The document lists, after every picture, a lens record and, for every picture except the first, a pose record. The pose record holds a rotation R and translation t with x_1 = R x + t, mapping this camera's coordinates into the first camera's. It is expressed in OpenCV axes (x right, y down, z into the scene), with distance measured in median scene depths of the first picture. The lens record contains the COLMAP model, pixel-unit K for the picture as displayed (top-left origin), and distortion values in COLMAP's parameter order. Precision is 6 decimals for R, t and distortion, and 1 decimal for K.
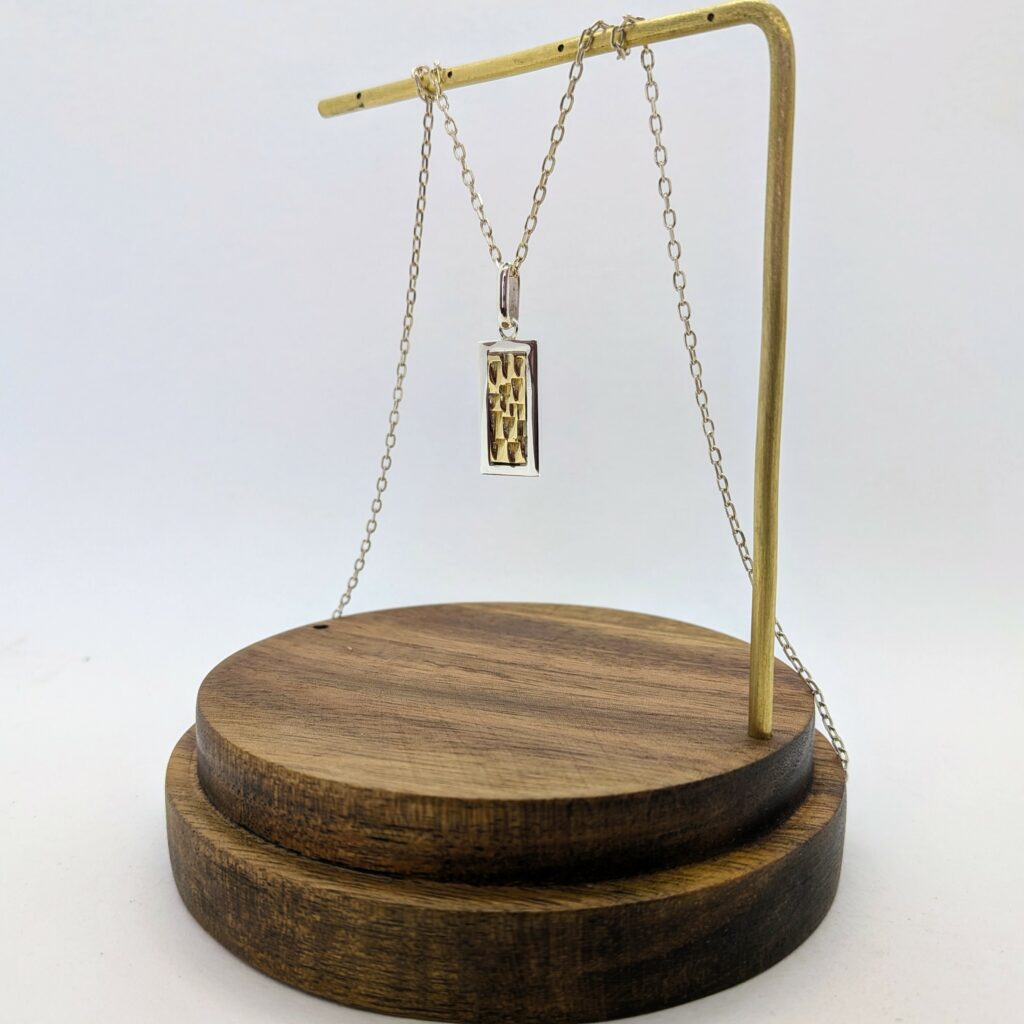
lens RADIAL K [[1003.3, 0, 498.6], [0, 1003.3, 516.1], [0, 0, 1]] dist [0.095632, -0.275964]
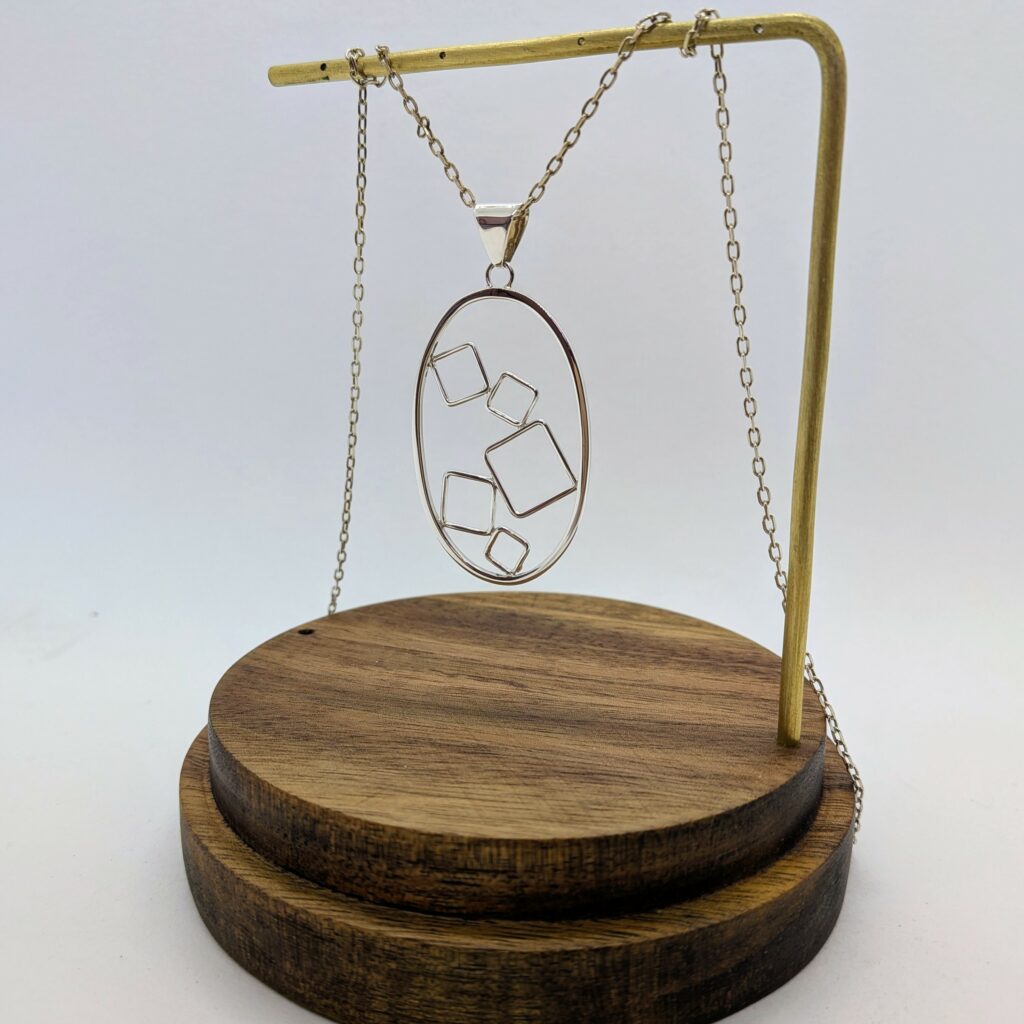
lens RADIAL K [[1003.3, 0, 498.6], [0, 1003.3, 516.1], [0, 0, 1]] dist [0.095632, -0.275964]
pose [[0.989422, -0.028298, 0.142276, -0.202895], [0.017381, 0.996849, 0.077399, -0.115454], [-0.144018, -0.074108, 0.986796, 0.039710]]
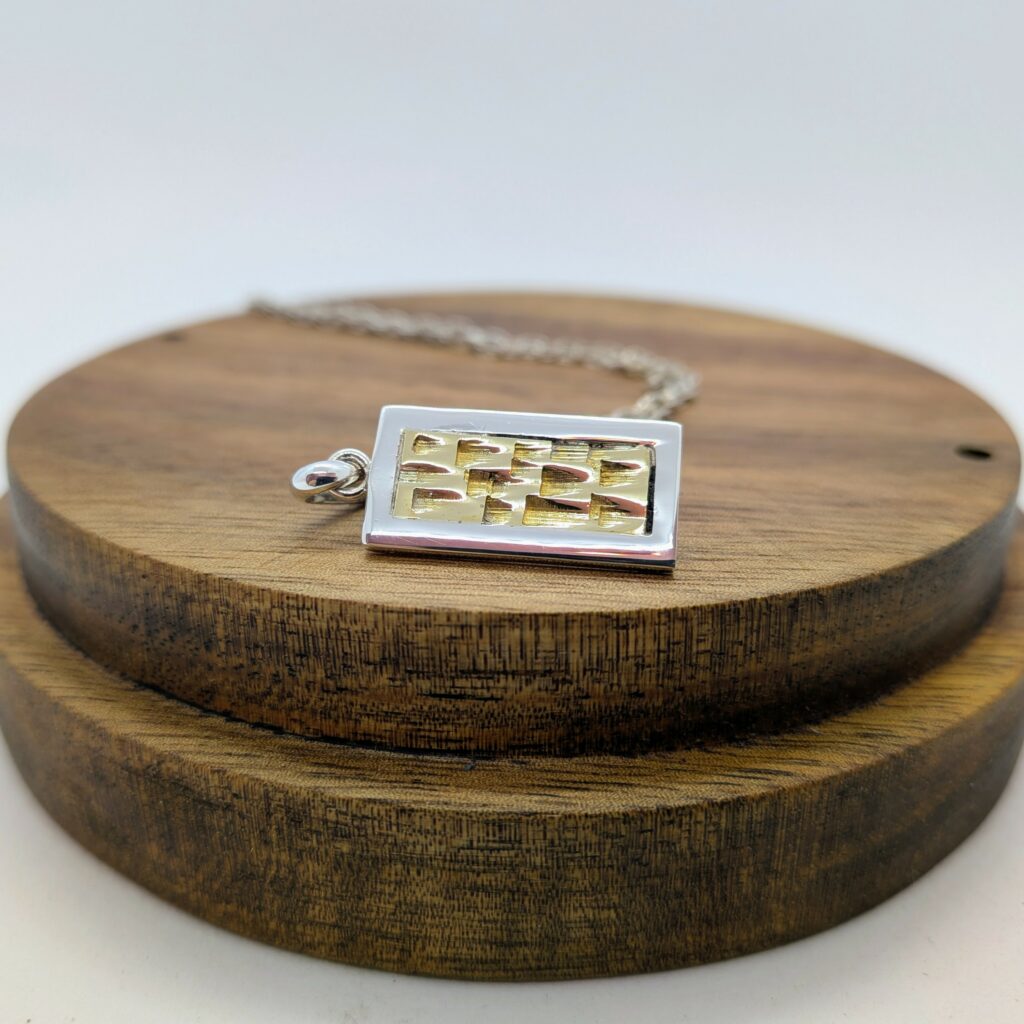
lens RADIAL K [[1057.6, 0, 489.8], [0, 1057.6, 500.0], [0, 0, 1]] dist [0.101200, -0.438273]
pose [[0.976170, -0.080972, 0.201336, -0.200188], [0.029273, 0.968433, 0.247548, 0.080904], [-0.215025, -0.235755, 0.947726, 0.487874]]
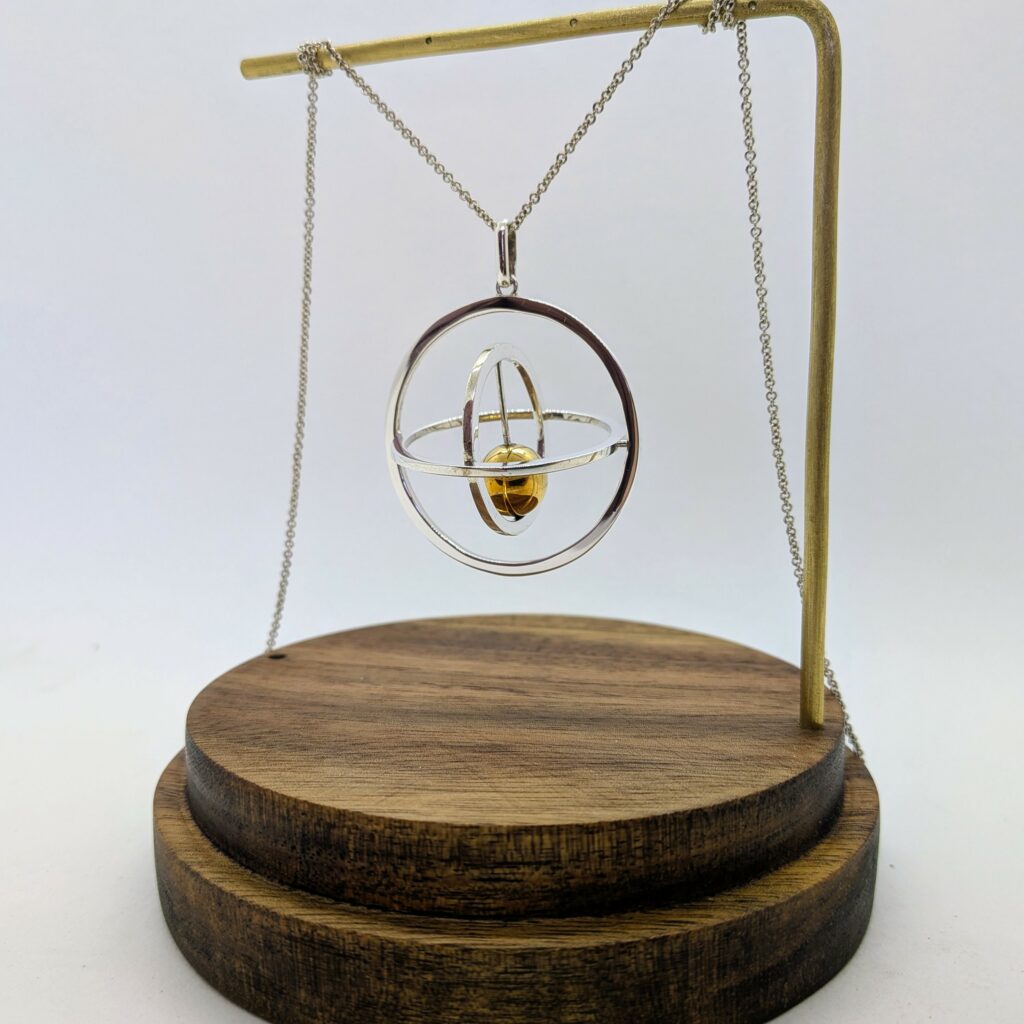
lens RADIAL K [[1011.5, 0, 512.0], [0, 1011.5, 512.0], [0, 0, 1]] dist [0.089343, -0.274923]
pose [[0.966332, -0.042435, 0.253773, -0.314822], [0.047103, 0.998814, -0.012343, 0.003786], [-0.252948, 0.023881, 0.967185, 0.107636]]
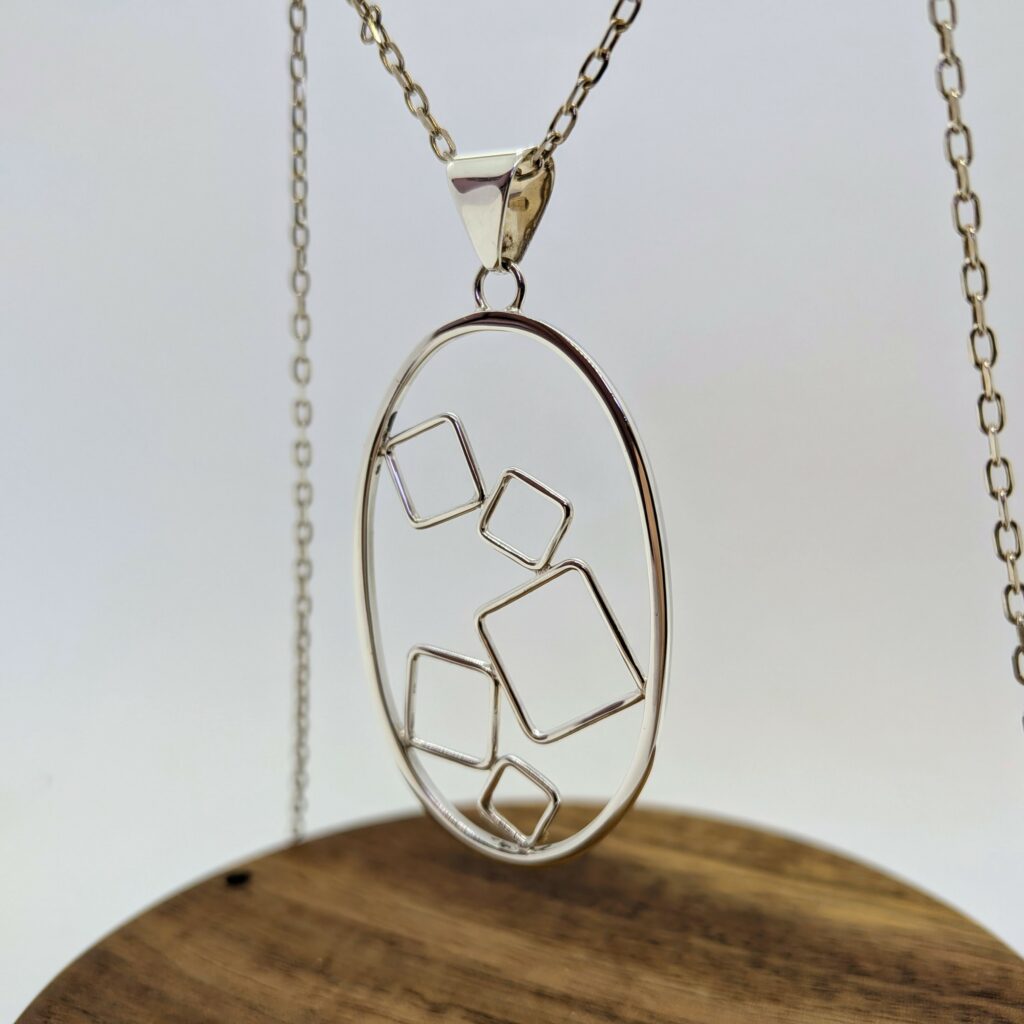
lens RADIAL K [[1060.7, 0, 556.2], [0, 1060.7, 506.6], [0, 0, 1]] dist [0.097259, -0.263396]
pose [[0.999749, -0.005406, 0.021736, -0.002475], [0.005452, 0.999983, -0.002029, -0.169474], [-0.021725, 0.002147, 0.999762, 0.578913]]
